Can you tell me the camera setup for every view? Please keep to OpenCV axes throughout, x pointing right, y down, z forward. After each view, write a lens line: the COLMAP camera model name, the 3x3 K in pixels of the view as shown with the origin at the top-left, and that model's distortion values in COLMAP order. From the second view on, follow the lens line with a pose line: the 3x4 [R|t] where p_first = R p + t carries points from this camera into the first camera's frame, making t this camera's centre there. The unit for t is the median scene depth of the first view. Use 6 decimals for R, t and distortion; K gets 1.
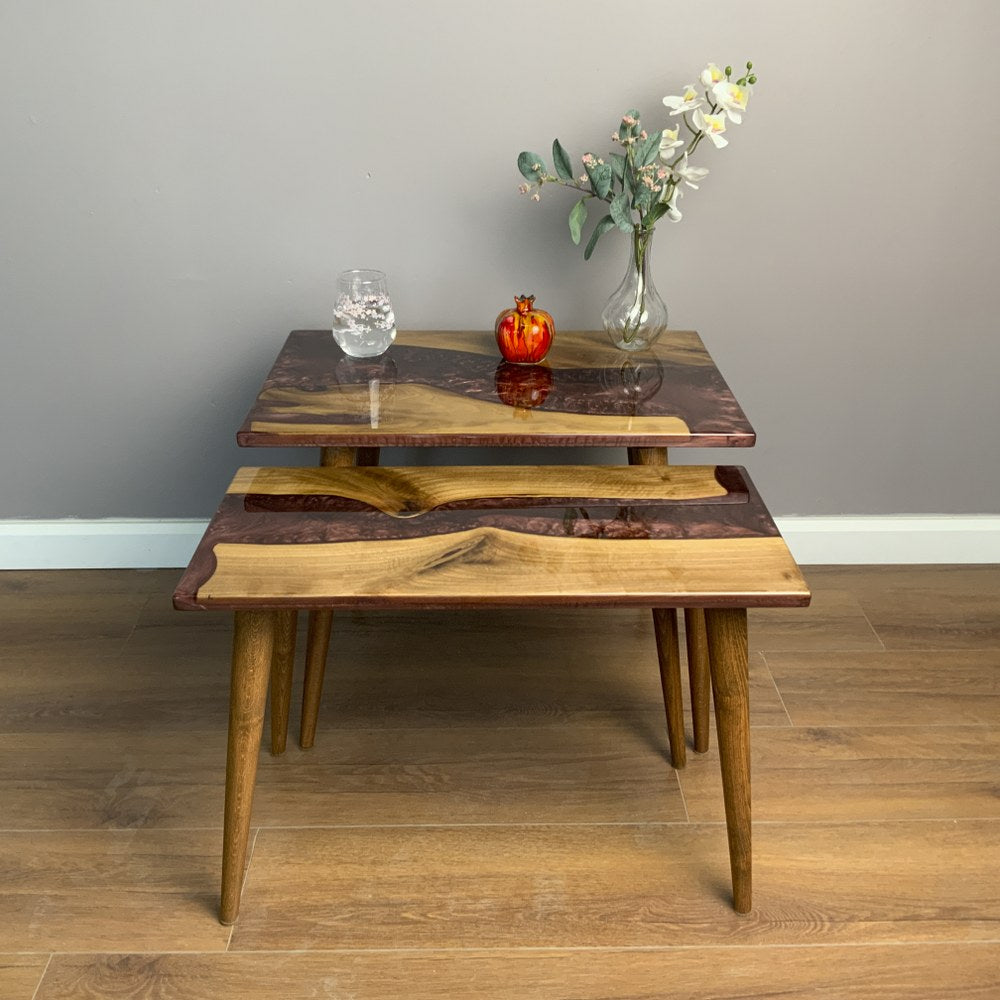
lens RADIAL K [[1098.7, 0, 493.8], [0, 1098.7, 500.0], [0, 0, 1]] dist [-0.002227, 0.000000]
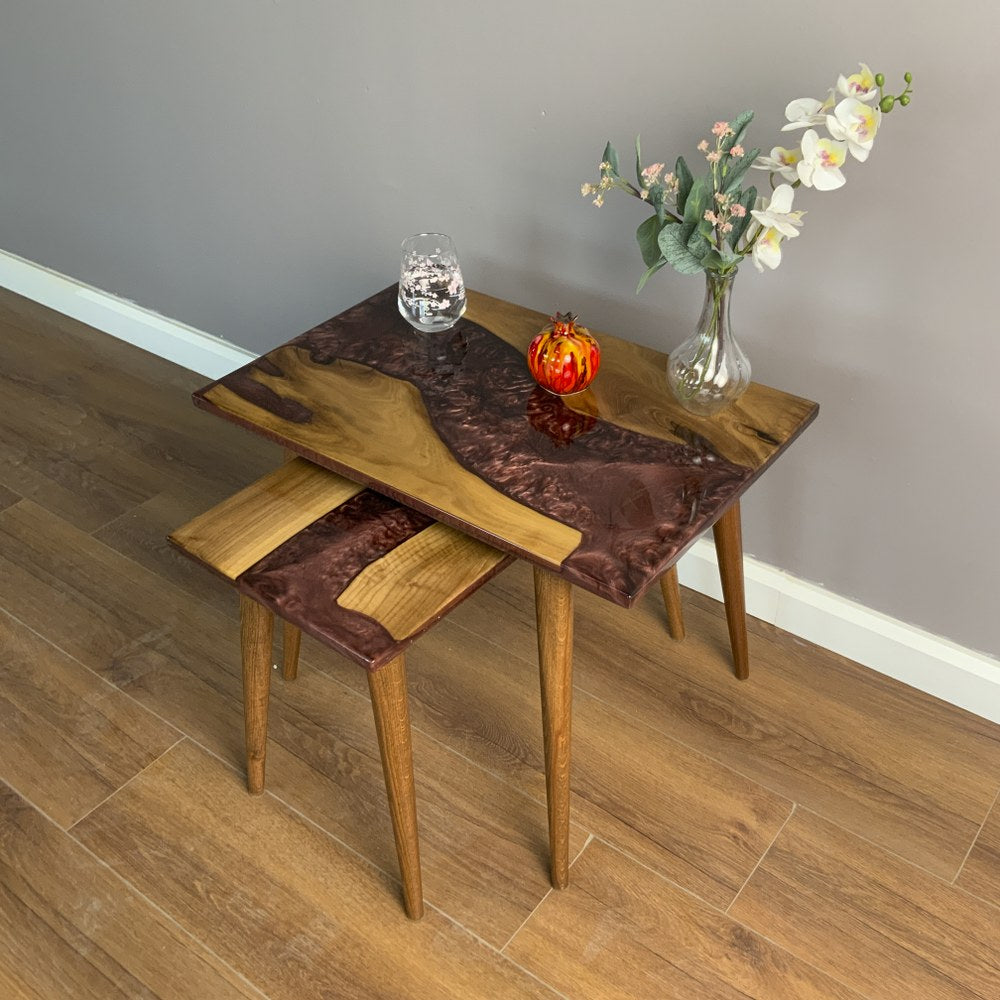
lens RADIAL K [[1098.7, 0, 505.0], [0, 1098.7, 492.0], [0, 0, 1]] dist [-0.002227, 0.000000]
pose [[0.789104, 0.349828, -0.504911, 0.479558], [-0.246391, 0.933222, 0.261511, -0.278280], [0.562678, -0.081954, 0.822604, 0.284655]]
